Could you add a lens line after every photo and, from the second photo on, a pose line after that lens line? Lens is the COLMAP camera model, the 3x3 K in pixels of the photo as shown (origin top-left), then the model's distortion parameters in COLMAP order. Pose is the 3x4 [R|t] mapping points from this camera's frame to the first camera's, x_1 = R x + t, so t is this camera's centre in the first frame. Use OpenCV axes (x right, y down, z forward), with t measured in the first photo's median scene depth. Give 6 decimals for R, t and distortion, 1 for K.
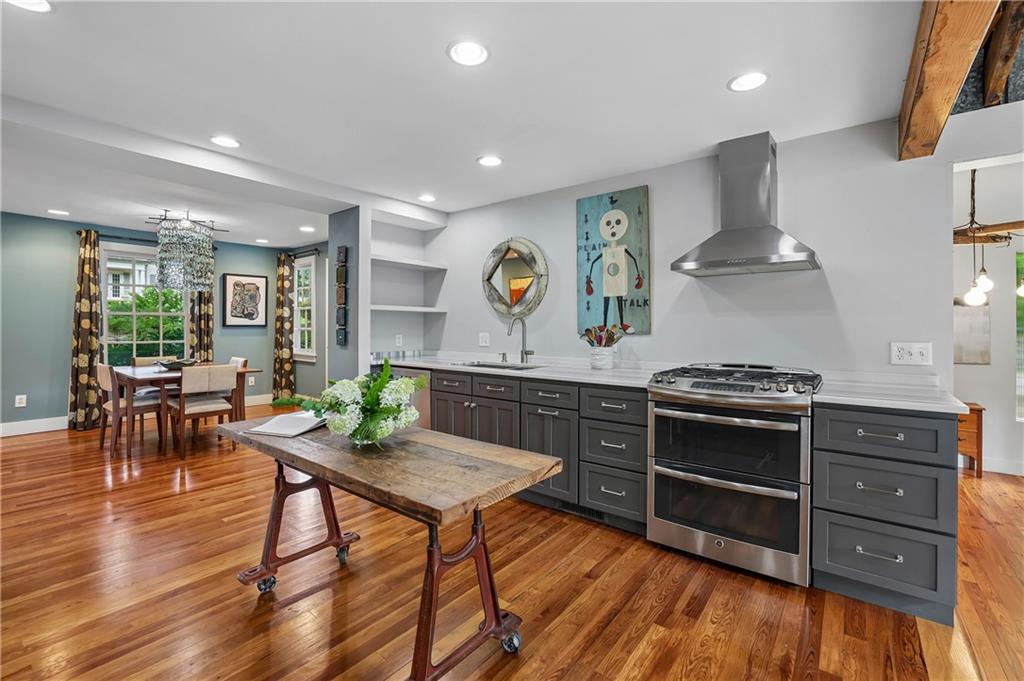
lens RADIAL K [[442.5, 0, 506.7], [0, 442.5, 325.7], [0, 0, 1]] dist [-0.024814, 0.002343]
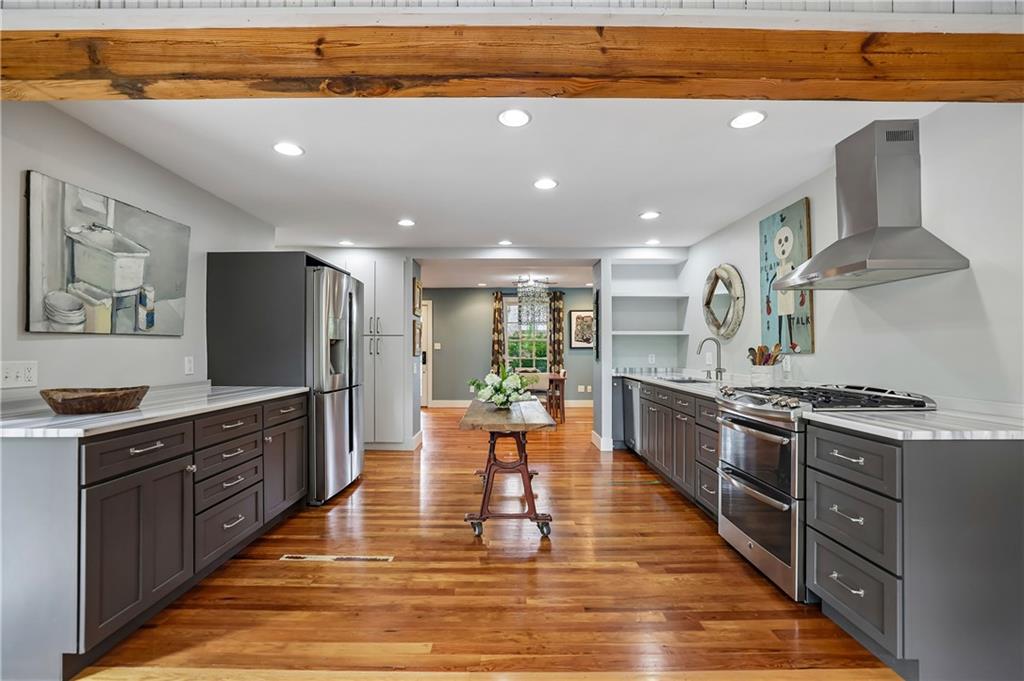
lens RADIAL K [[442.5, 0, 507.9], [0, 442.5, 345.9], [0, 0, 1]] dist [-0.024814, 0.002343]
pose [[0.629334, -0.008572, -0.777088, 0.589014], [0.004206, 0.999962, -0.007625, 0.007091], [0.777124, 0.001530, 0.629346, -0.091134]]
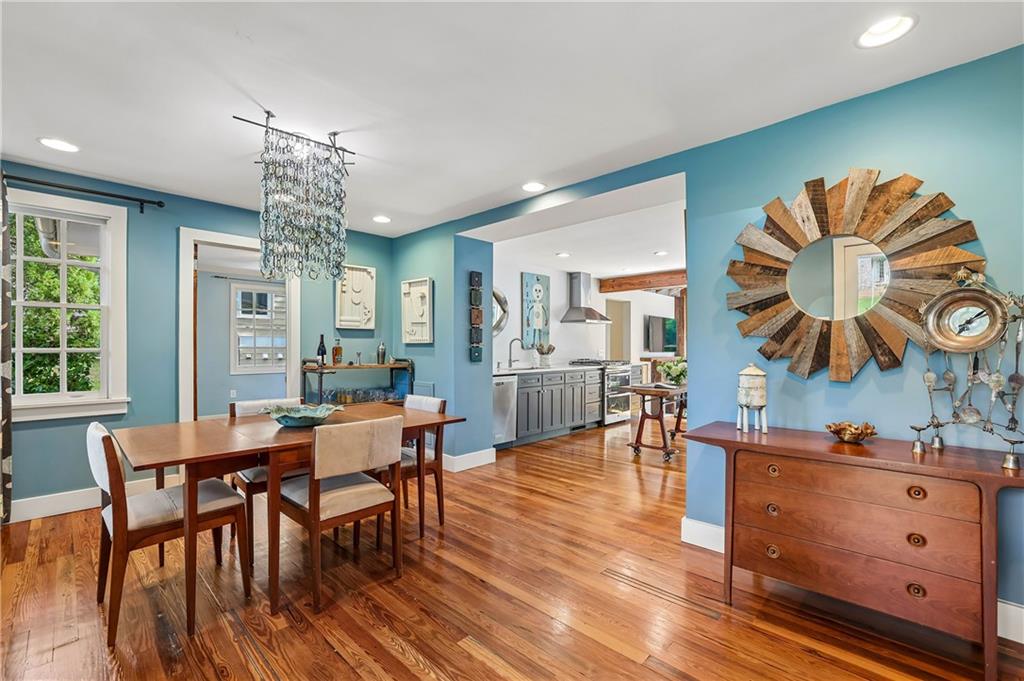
lens RADIAL K [[442.5, 0, 512.6], [0, 442.5, 343.2], [0, 0, 1]] dist [-0.024814, 0.002343]
pose [[0.090927, 0.005399, 0.995843, -1.629254], [0.000505, 0.999985, -0.005467, 0.006919], [-0.995857, 0.001000, 0.090923, 0.897695]]
